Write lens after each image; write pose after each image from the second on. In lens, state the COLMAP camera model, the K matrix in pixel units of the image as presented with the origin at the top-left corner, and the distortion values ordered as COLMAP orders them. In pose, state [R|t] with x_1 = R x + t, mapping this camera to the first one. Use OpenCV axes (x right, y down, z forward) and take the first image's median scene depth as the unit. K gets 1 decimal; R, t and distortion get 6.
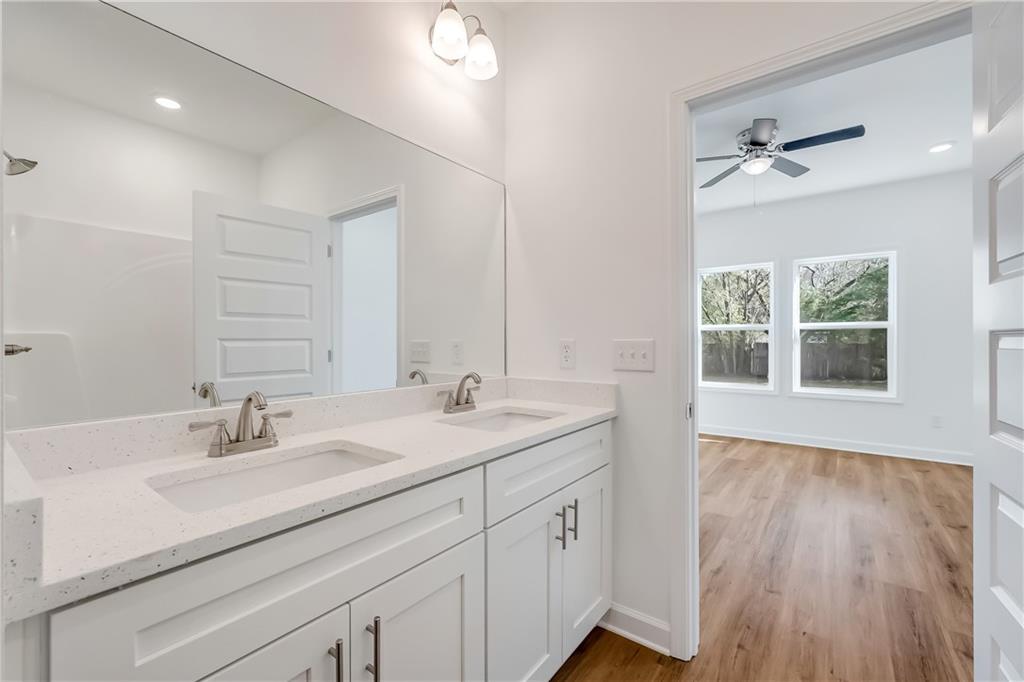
lens RADIAL K [[429.9, 0, 522.4], [0, 429.9, 343.8], [0, 0, 1]] dist [-0.025455, 0.000316]
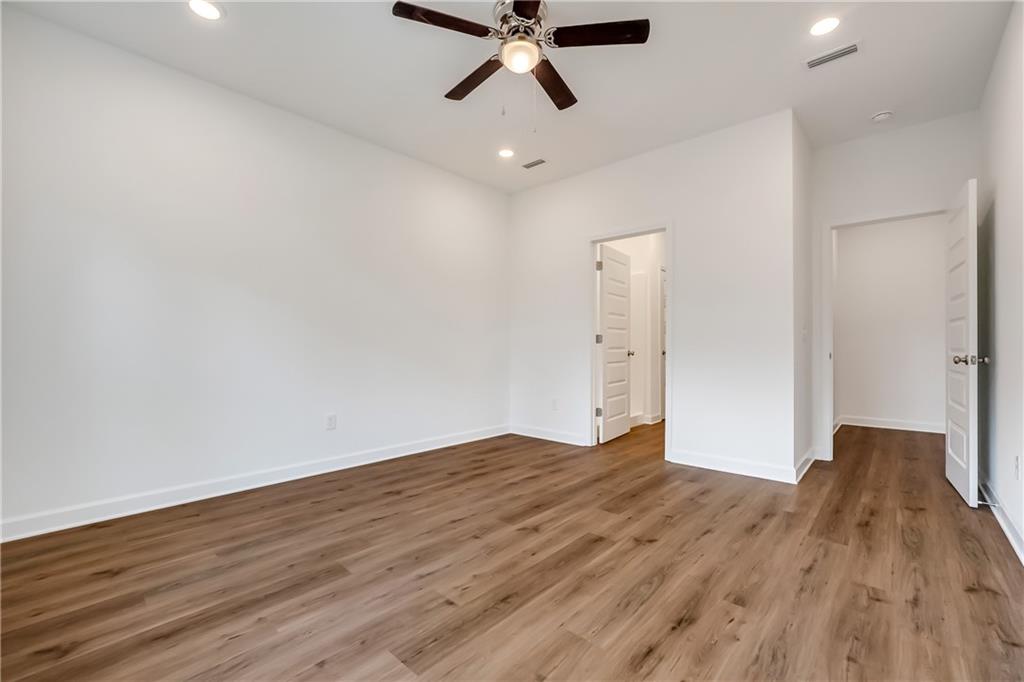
lens RADIAL K [[432.6, 0, 515.4], [0, 432.6, 343.4], [0, 0, 1]] dist [-0.016087, 0.000784]
pose [[-0.996187, -0.000387, 0.087238, 0.374624], [-0.000710, 0.999993, -0.003669, 0.030704], [-0.087236, -0.003717, -0.996181, 1.259655]]
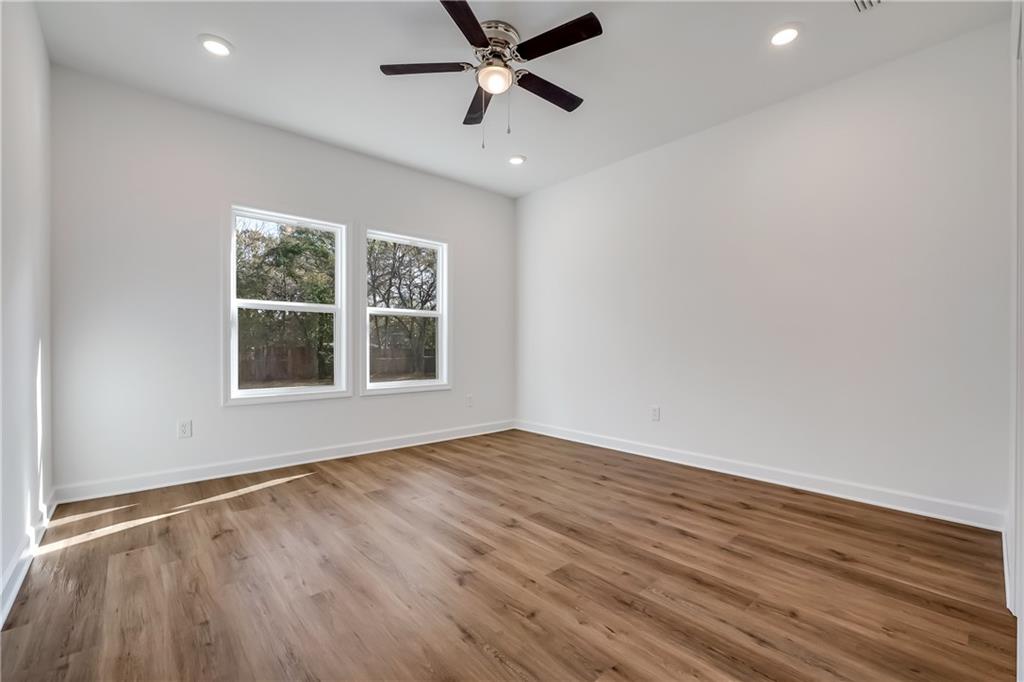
lens RADIAL K [[432.6, 0, 515.4], [0, 432.6, 343.4], [0, 0, 1]] dist [-0.016087, 0.000784]
pose [[0.194748, 0.006542, 0.980831, -0.138568], [0.003650, 0.999966, -0.007394, 0.034597], [-0.980846, 0.005020, 0.194718, 0.608072]]
